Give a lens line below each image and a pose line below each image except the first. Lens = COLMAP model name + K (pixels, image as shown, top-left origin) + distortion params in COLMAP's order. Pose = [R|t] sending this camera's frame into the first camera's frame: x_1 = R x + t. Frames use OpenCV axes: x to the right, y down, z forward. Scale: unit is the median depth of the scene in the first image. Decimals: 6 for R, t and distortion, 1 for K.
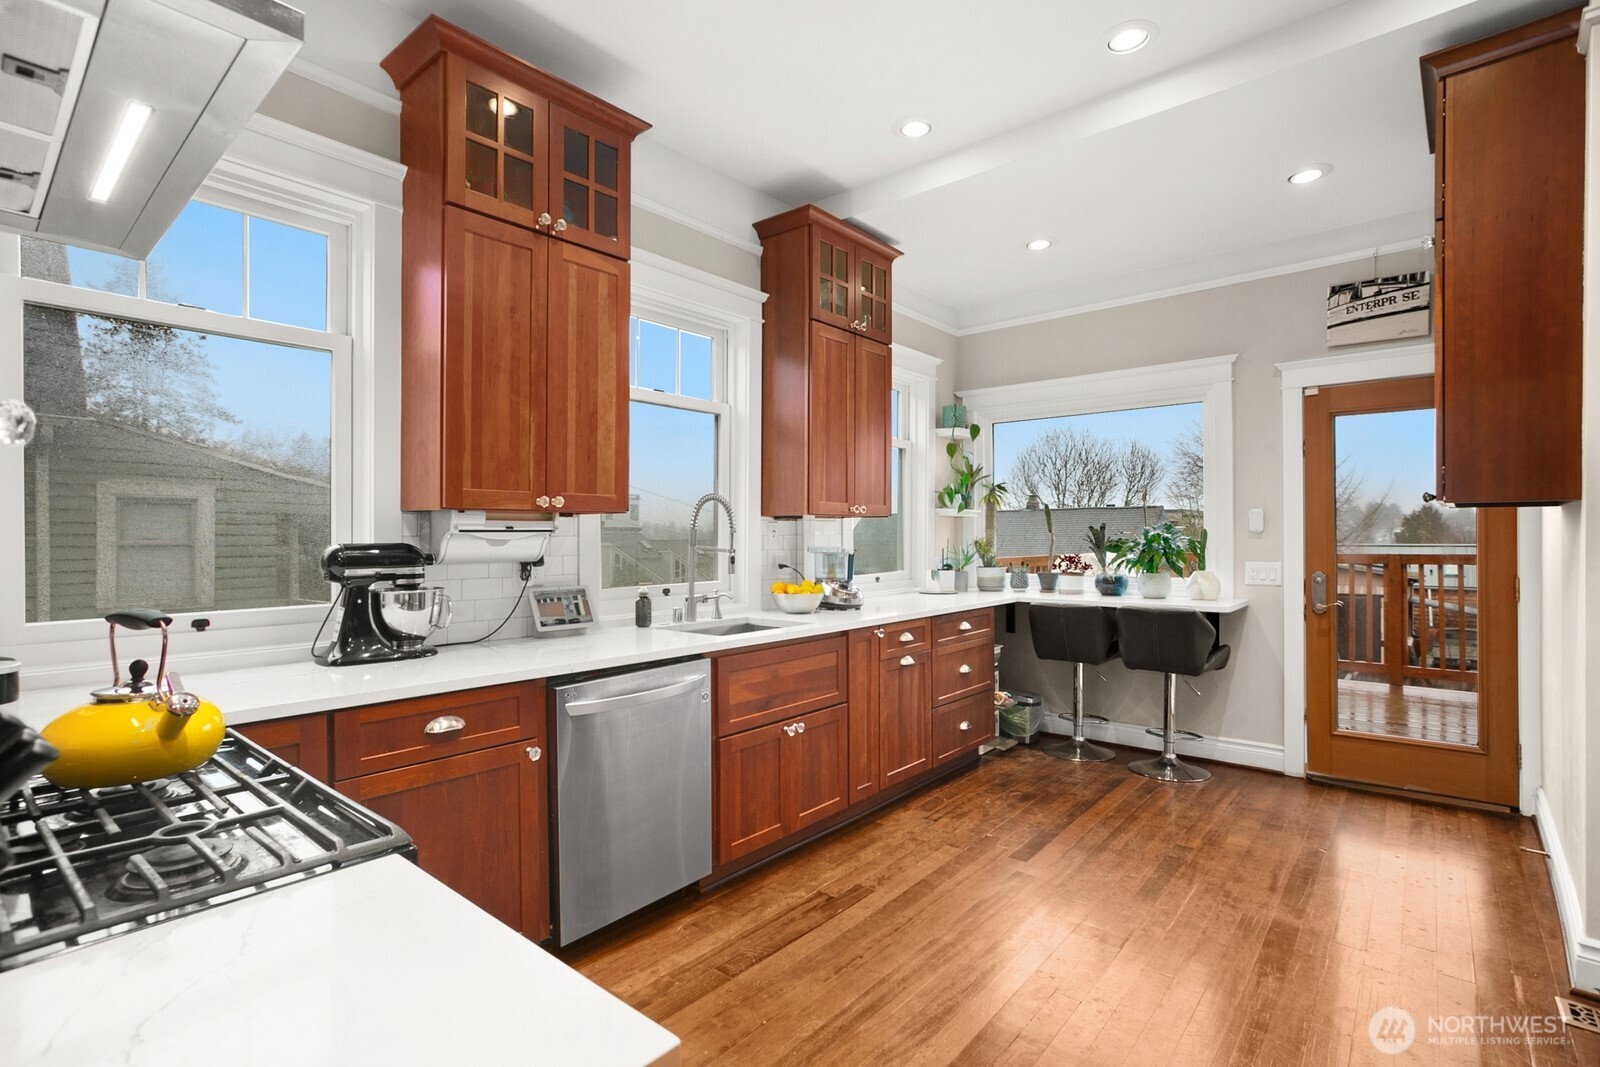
lens RADIAL K [[778.2, 0, 801.0], [0, 778.2, 534.5], [0, 0, 1]] dist [-0.022134, 0.015967]
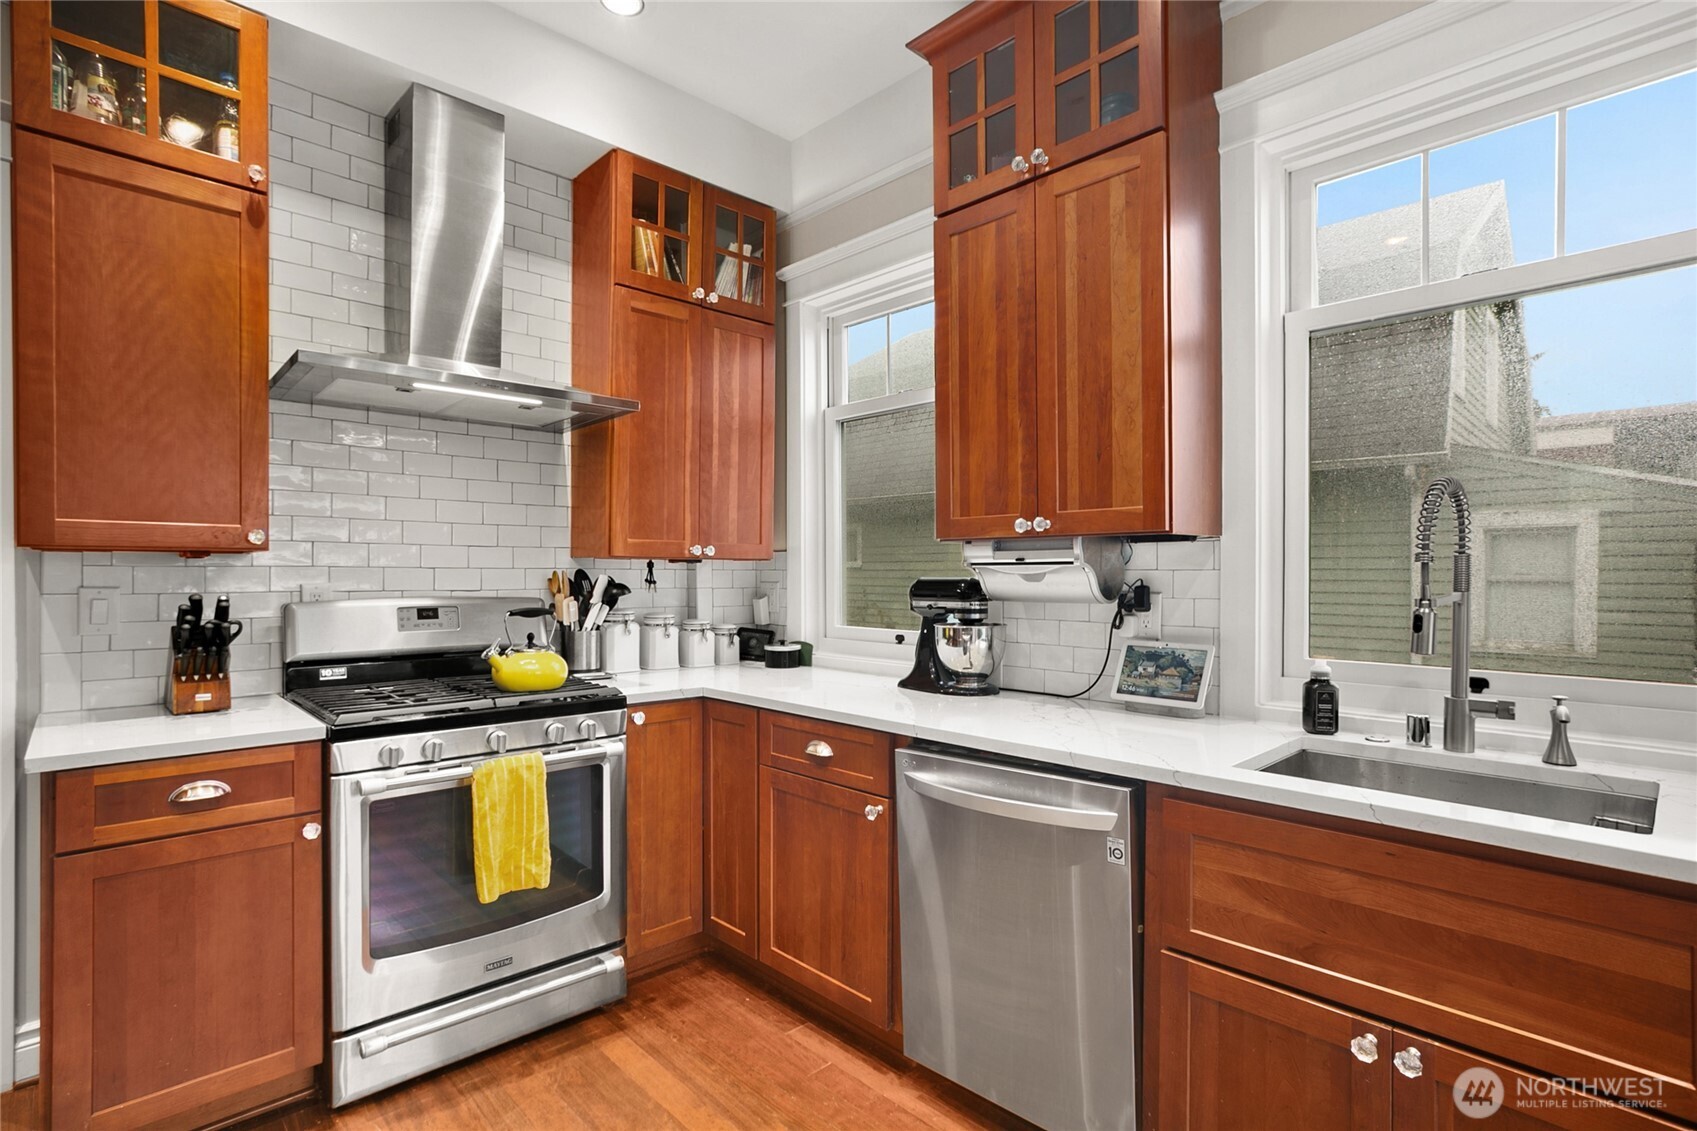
lens RADIAL K [[825.3, 0, 850.4], [0, 825.3, 577.8], [0, 0, 1]] dist [-0.022134, 0.015967]
pose [[-0.074169, 0.007554, -0.997217, 0.484490], [0.001966, 0.999970, 0.007428, 0.003563], [0.997244, -0.001409, -0.074181, 0.846906]]
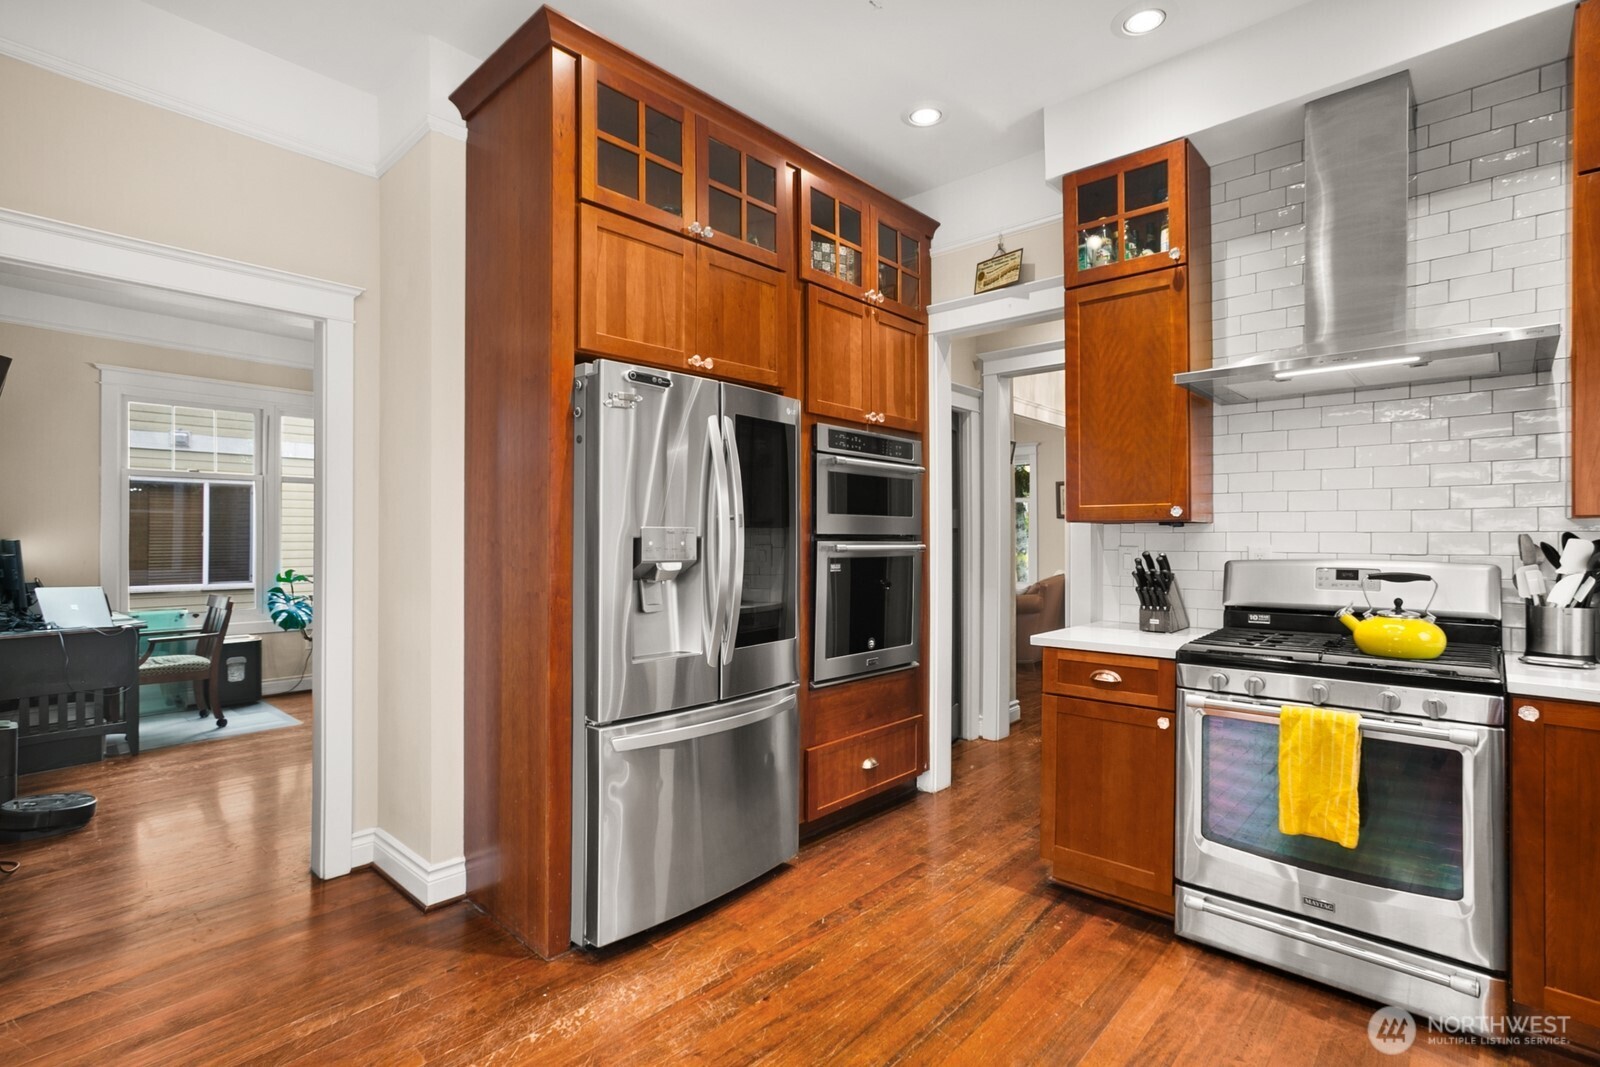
lens RADIAL K [[778.2, 0, 800.6], [0, 778.2, 533.0], [0, 0, 1]] dist [-0.022134, 0.015967]
pose [[-0.999921, -0.000562, 0.012518, 0.327760], [-0.000713, 0.999927, -0.012034, 0.008360], [-0.012510, -0.012042, -0.999849, 1.109963]]
